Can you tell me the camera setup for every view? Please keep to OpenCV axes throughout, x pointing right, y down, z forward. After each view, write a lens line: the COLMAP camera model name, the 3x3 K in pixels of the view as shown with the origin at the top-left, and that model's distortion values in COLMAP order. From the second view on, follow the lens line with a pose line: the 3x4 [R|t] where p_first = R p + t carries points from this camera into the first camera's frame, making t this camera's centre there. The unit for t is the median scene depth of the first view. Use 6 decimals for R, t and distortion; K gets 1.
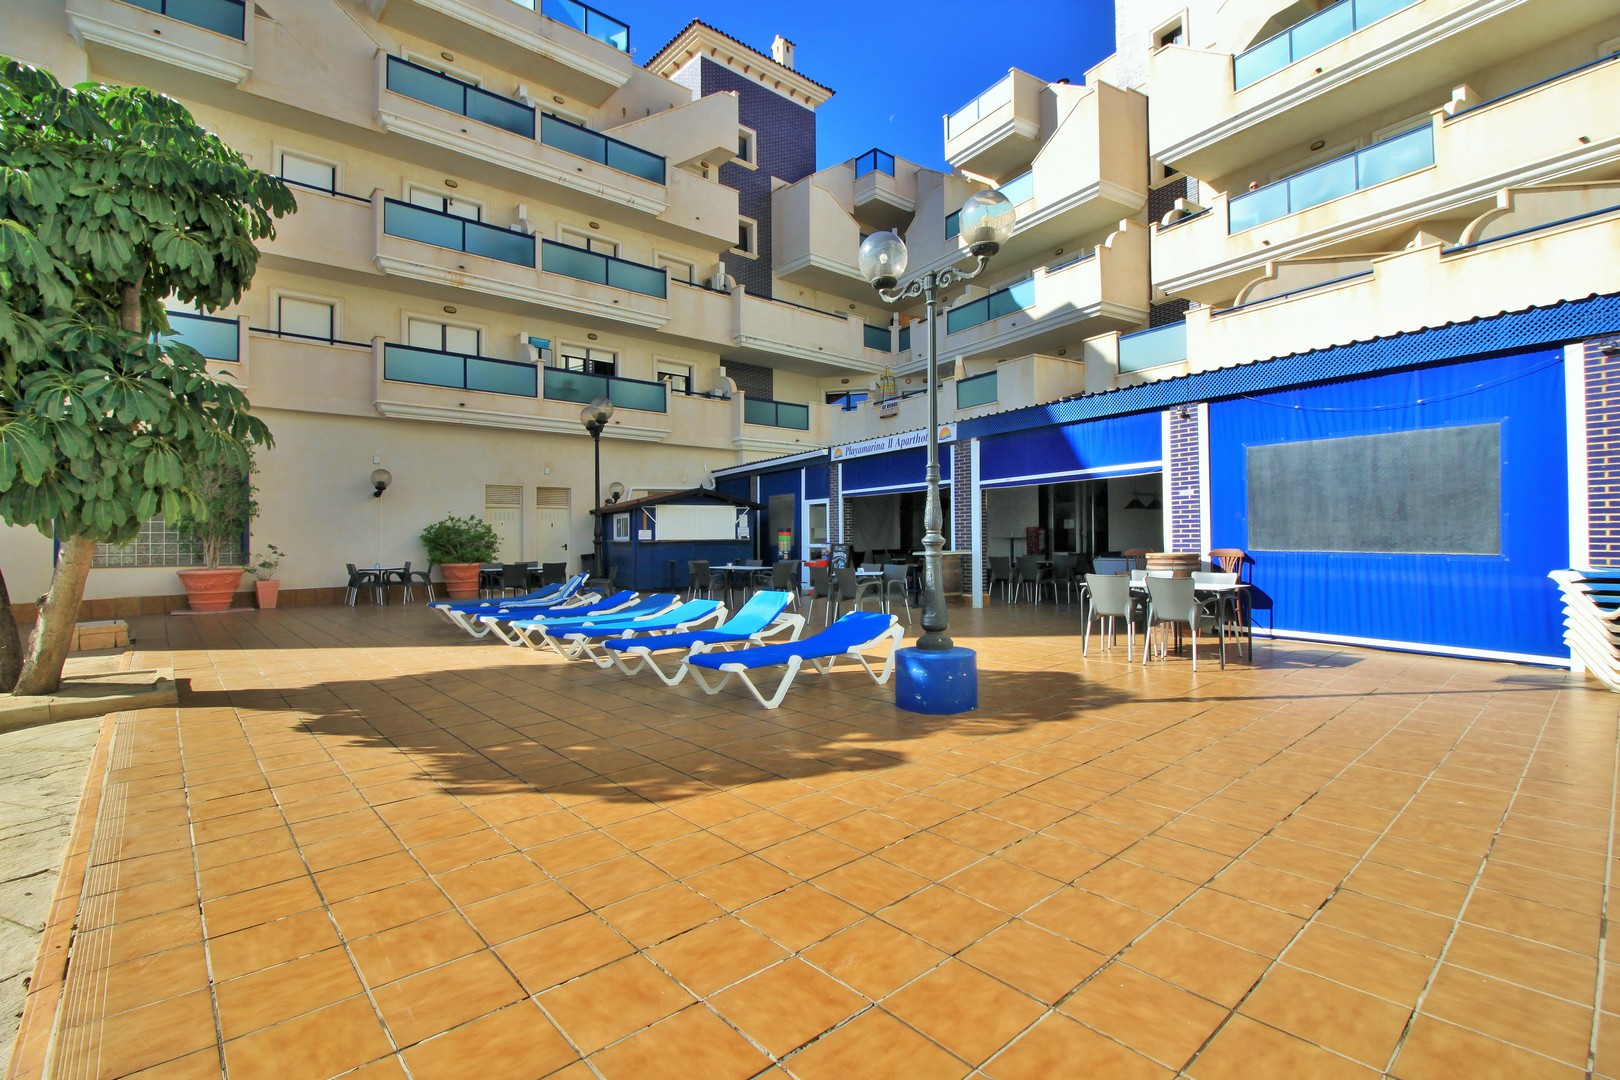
lens RADIAL K [[746.5, 0, 820.1], [0, 746.5, 526.9], [0, 0, 1]] dist [0.004143, -0.013743]
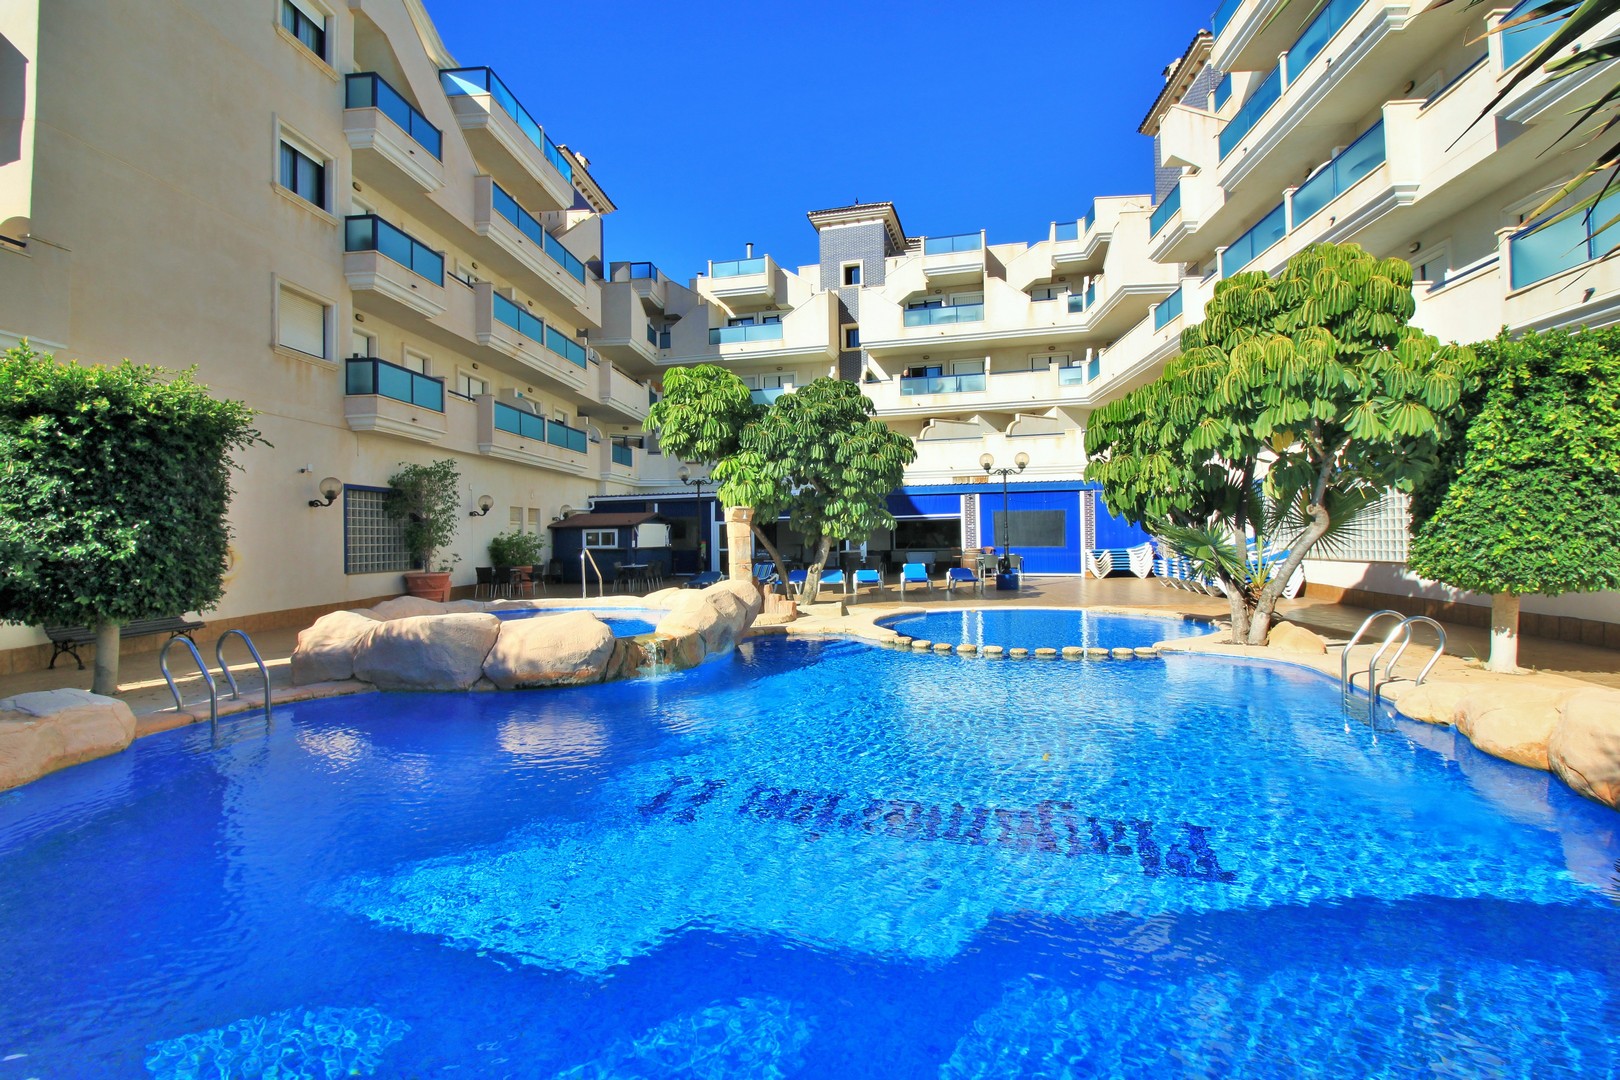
lens RADIAL K [[746.5, 0, 820.1], [0, 746.5, 526.9], [0, 0, 1]] dist [0.004143, -0.013743]
pose [[0.727363, 0.008286, 0.686203, -0.989225], [-0.002085, 0.999949, -0.009865, -0.008980], [-0.686250, 0.005745, 0.727343, -0.332411]]
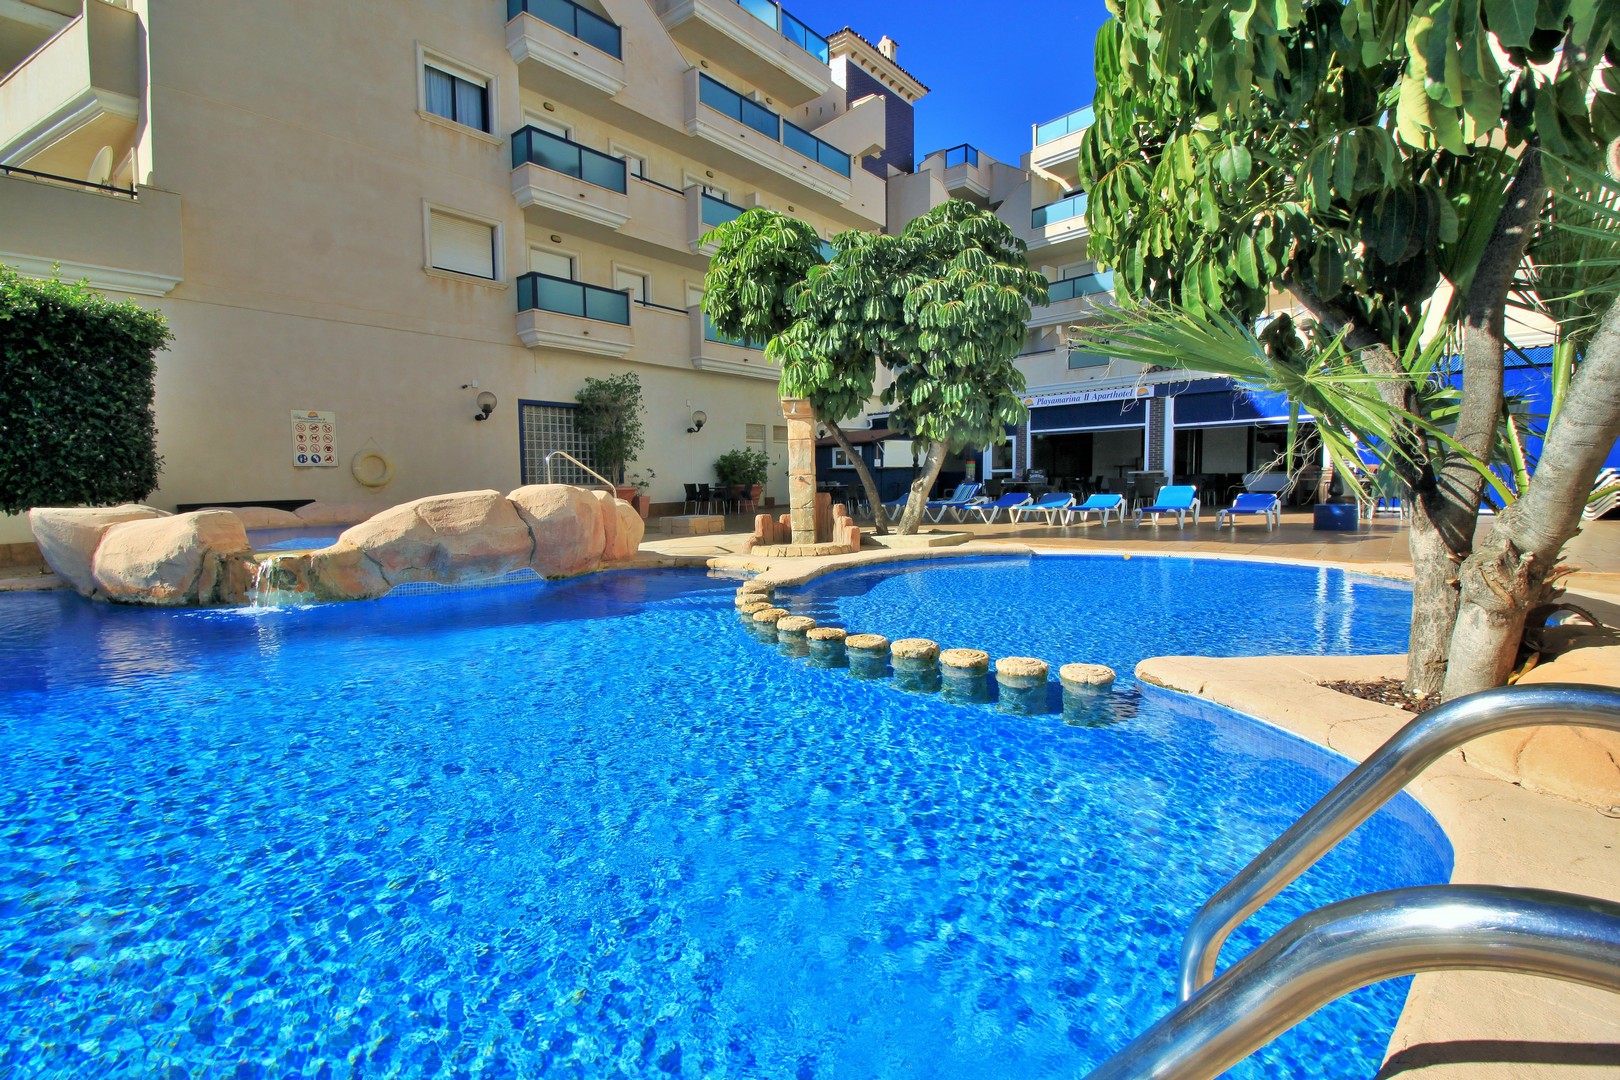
lens RADIAL K [[739.5, 0, 824.9], [0, 739.5, 528.5], [0, 0, 1]] dist [-0.004173, -0.000425]
pose [[0.986740, -0.013644, 0.161733, -0.543946], [0.000245, 0.996584, 0.082579, 0.018738], [-0.162308, -0.081444, 0.983373, -0.282698]]
